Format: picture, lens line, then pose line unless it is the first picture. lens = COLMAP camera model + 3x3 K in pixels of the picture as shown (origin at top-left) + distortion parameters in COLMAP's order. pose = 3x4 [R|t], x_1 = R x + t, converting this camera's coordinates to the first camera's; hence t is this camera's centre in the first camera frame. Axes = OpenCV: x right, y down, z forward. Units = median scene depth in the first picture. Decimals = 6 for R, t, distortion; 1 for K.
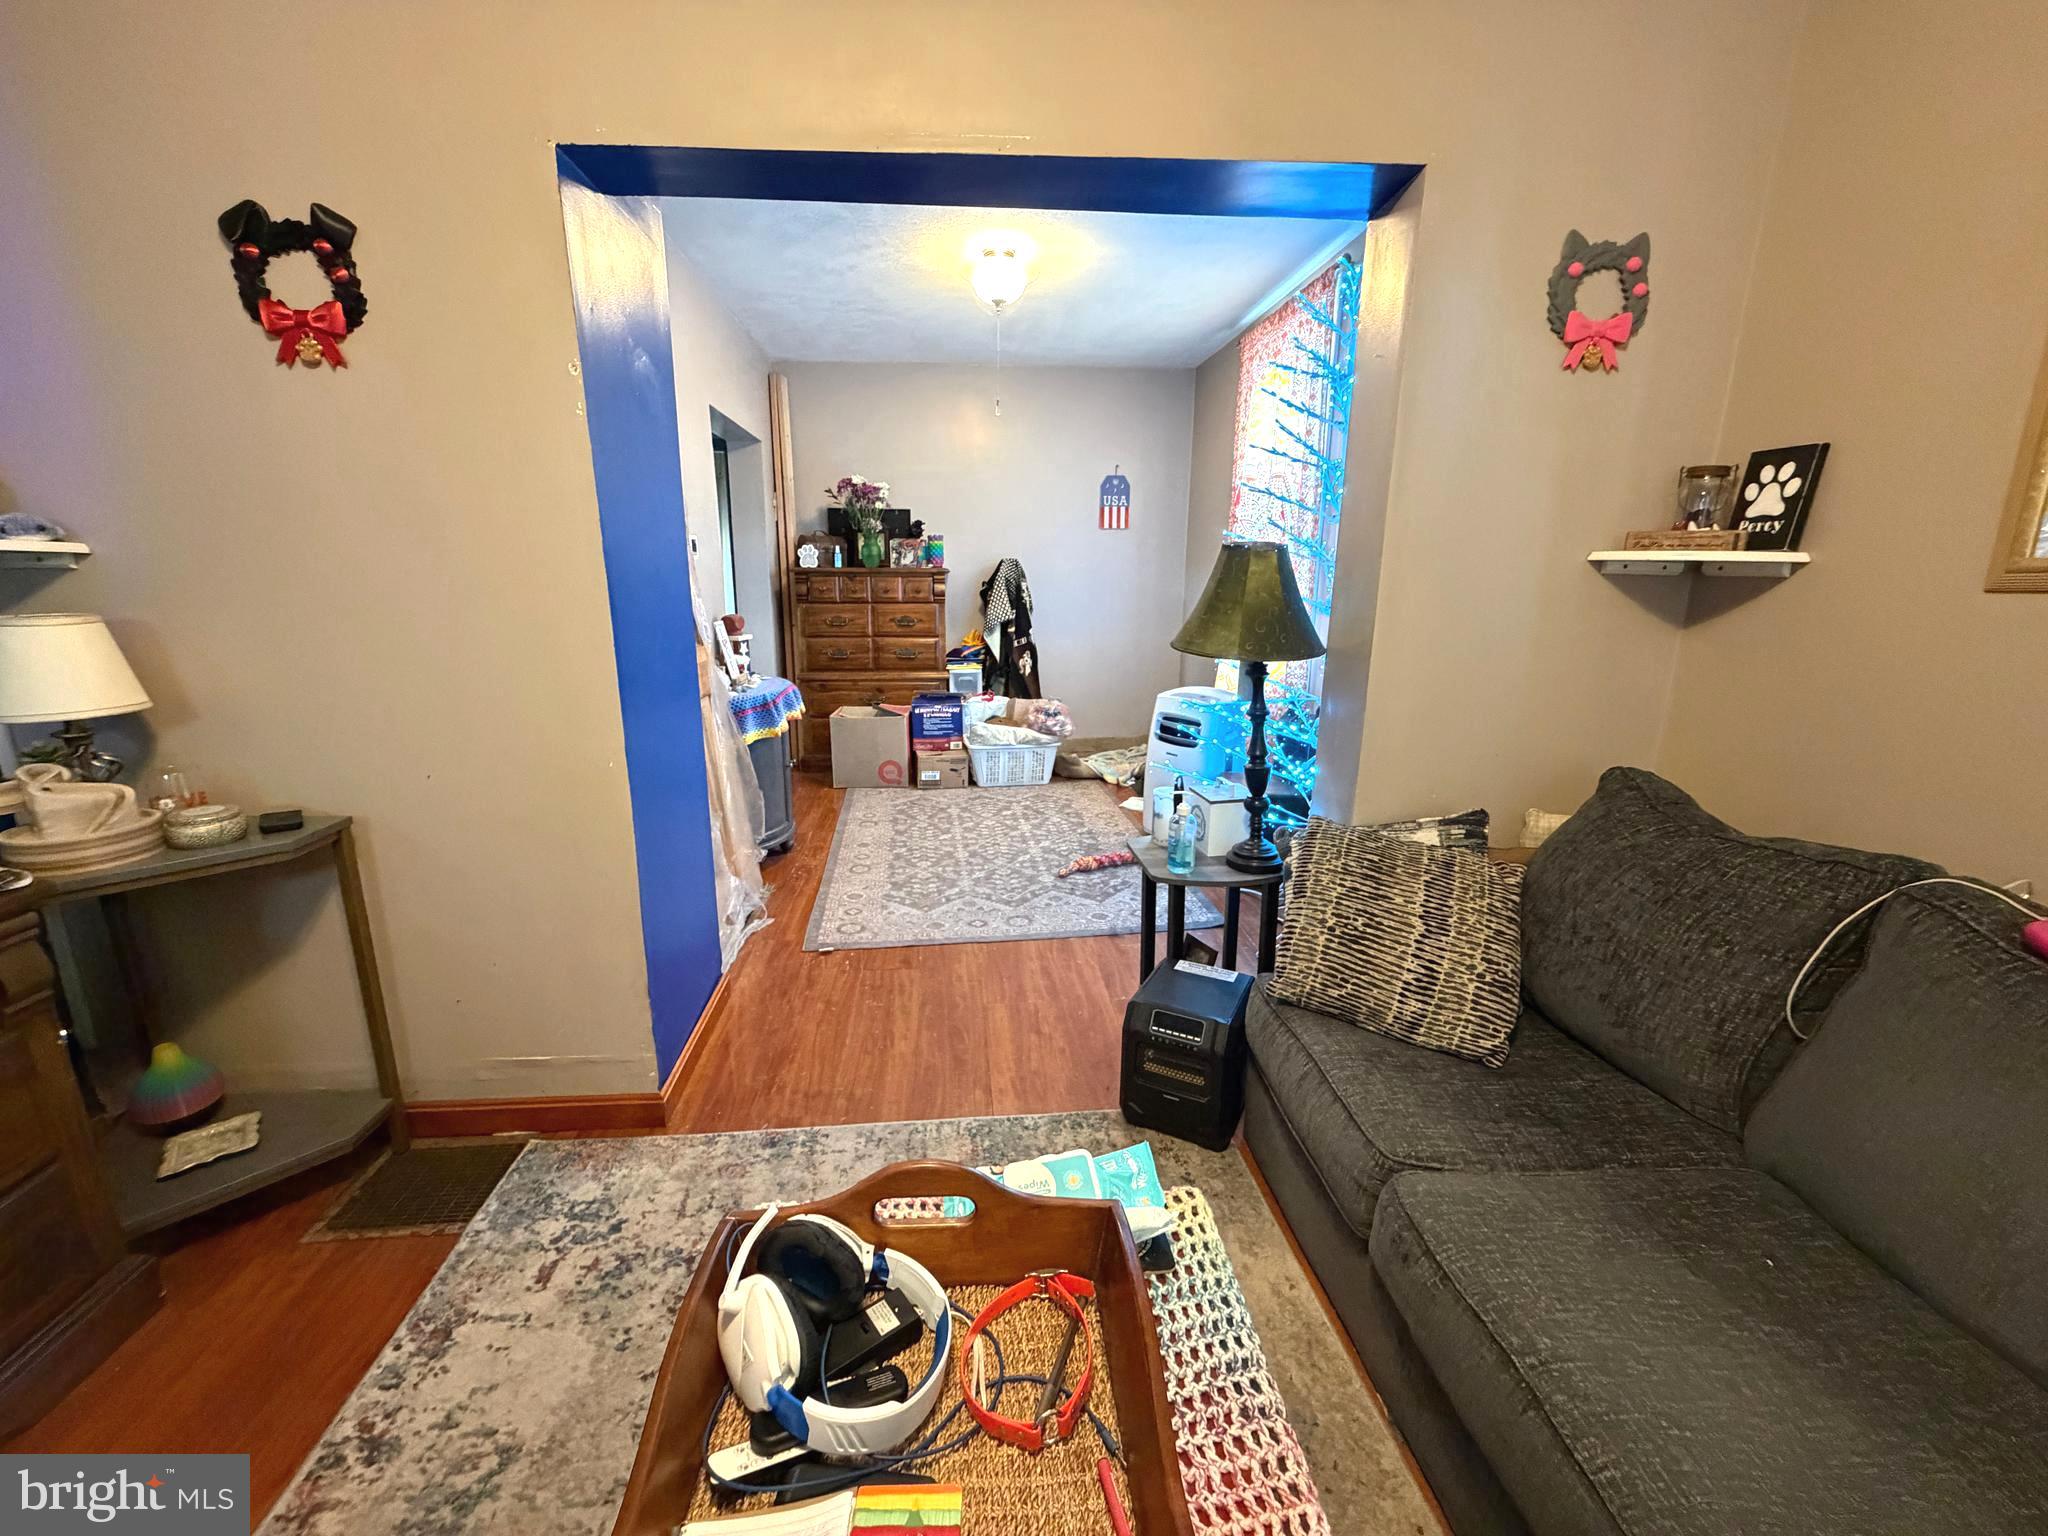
lens RADIAL K [[817.8, 0, 1015.4], [0, 817.8, 765.7], [0, 0, 1]] dist [0.000023, 0.000121]
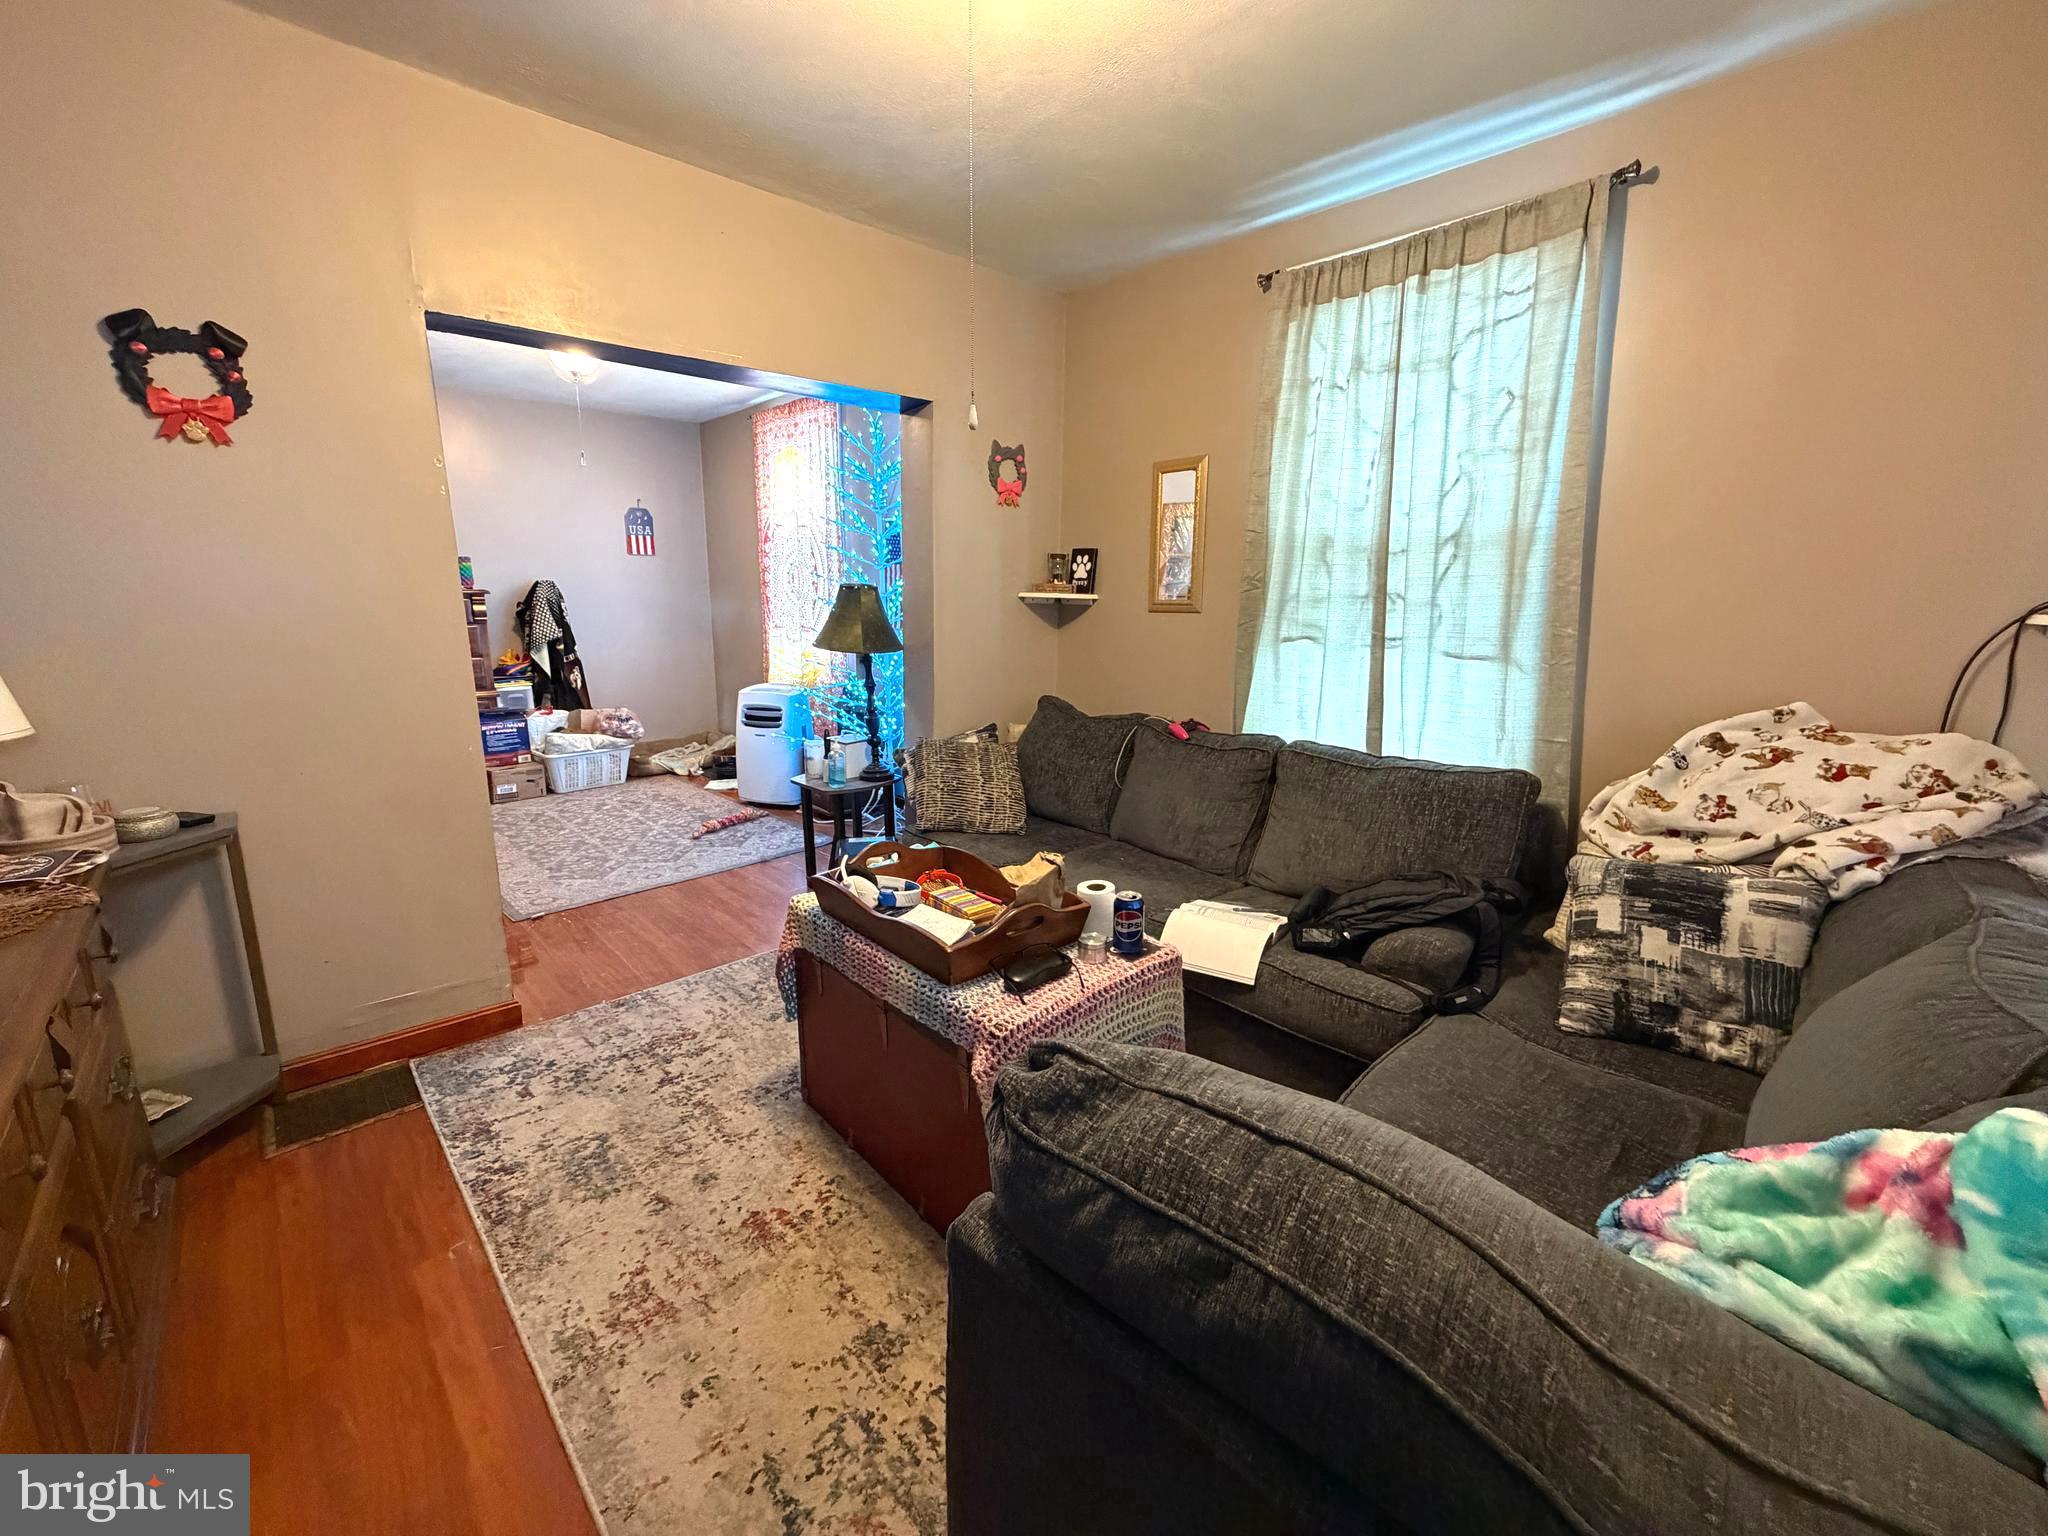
lens RADIAL K [[817.8, 0, 1015.4], [0, 817.8, 765.7], [0, 0, 1]] dist [0.000023, 0.000121]
pose [[0.788043, -0.123533, 0.603098, -0.591116], [0.132951, 0.990692, 0.029203, 0.105110], [-0.601092, 0.057169, 0.797132, -0.599328]]
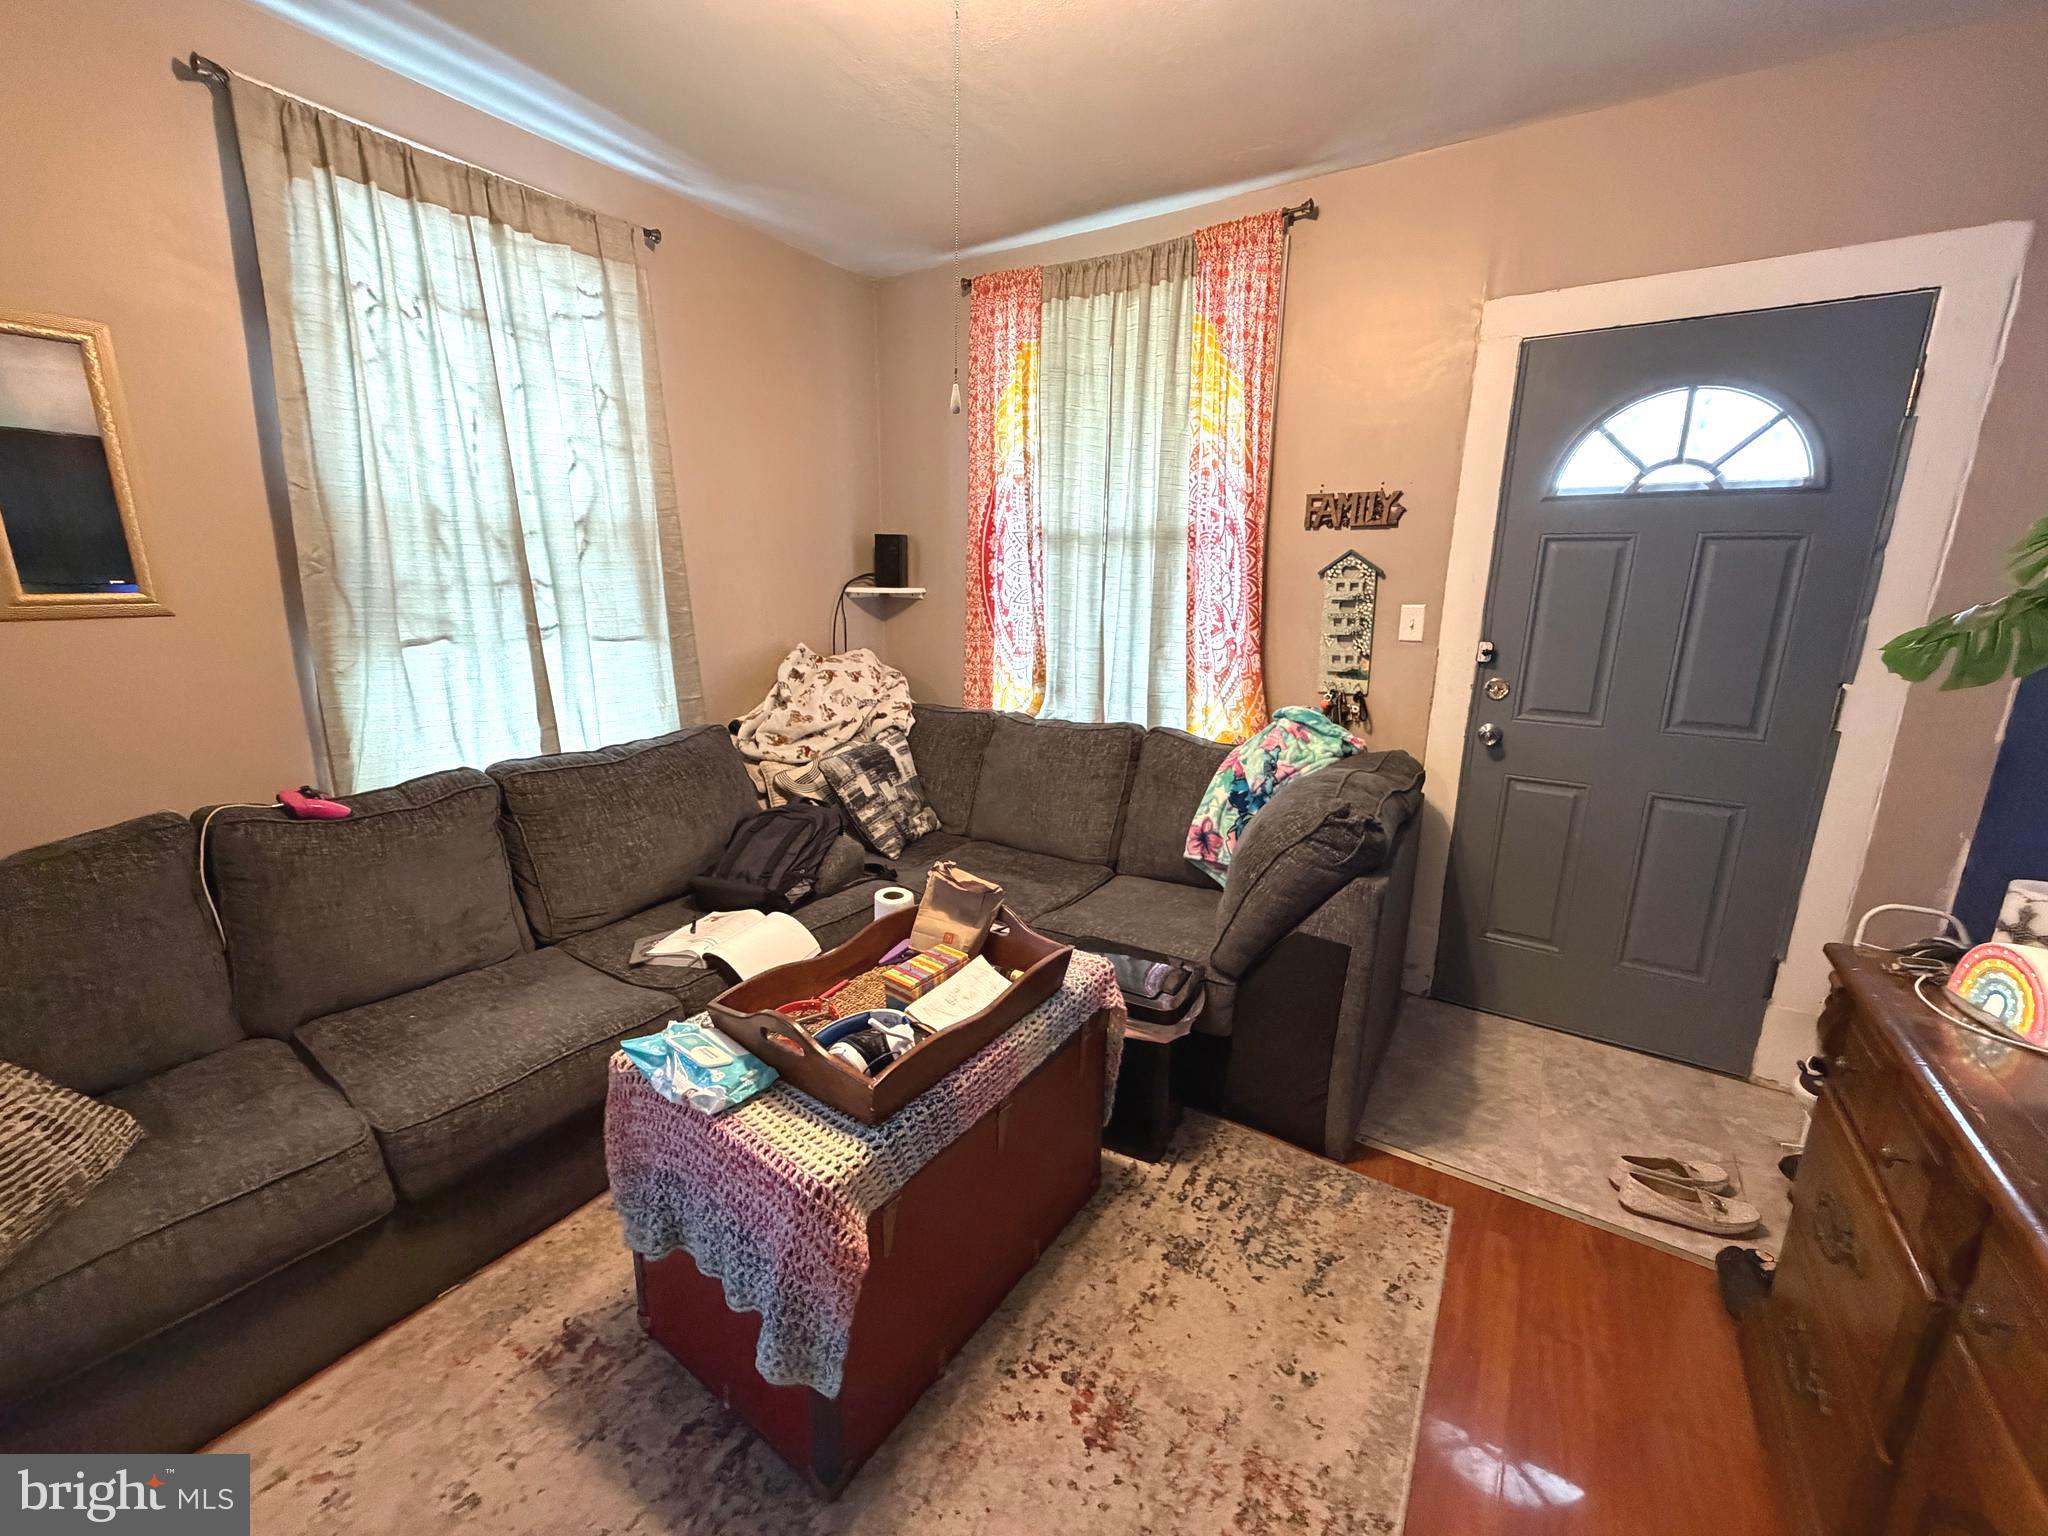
lens RADIAL K [[817.8, 0, 1015.4], [0, 817.8, 765.7], [0, 0, 1]] dist [0.000023, 0.000121]
pose [[-0.782372, -0.157602, 0.602541, -0.607140], [0.124995, 0.908036, 0.399809, -0.235400], [-0.610140, 0.388114, -0.690722, 0.737027]]
